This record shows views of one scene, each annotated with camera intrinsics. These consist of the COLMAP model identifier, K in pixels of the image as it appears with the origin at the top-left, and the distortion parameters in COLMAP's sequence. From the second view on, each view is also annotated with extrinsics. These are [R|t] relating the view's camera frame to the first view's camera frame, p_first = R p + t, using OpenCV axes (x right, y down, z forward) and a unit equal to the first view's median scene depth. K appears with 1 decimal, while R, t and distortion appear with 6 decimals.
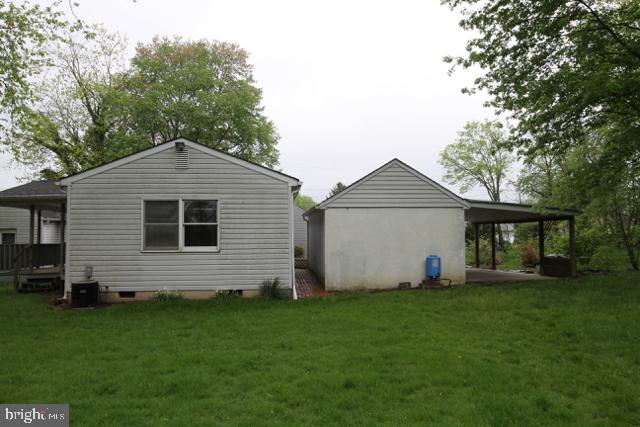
lens RADIAL K [[474.8, 0, 320.0], [0, 474.8, 213.5], [0, 0, 1]] dist [-0.031684, 0.008650]
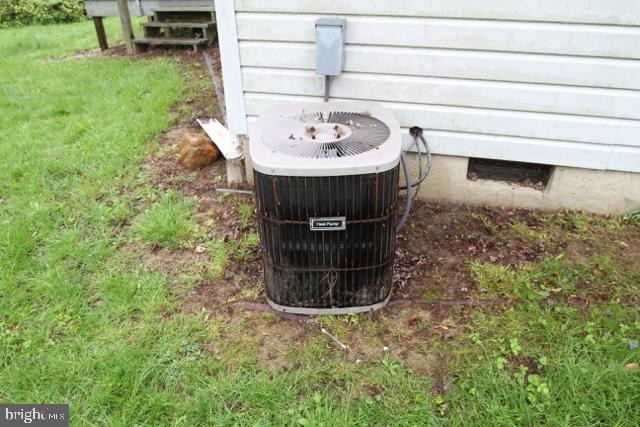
lens RADIAL K [[474.8, 0, 320.0], [0, 474.8, 213.5], [0, 0, 1]] dist [-0.031684, 0.008650]
pose [[0.932746, 0.186320, -0.308658, -0.418736], [0.026091, 0.818986, 0.573220, 0.067241], [0.359589, -0.542722, 0.759044, 0.807135]]
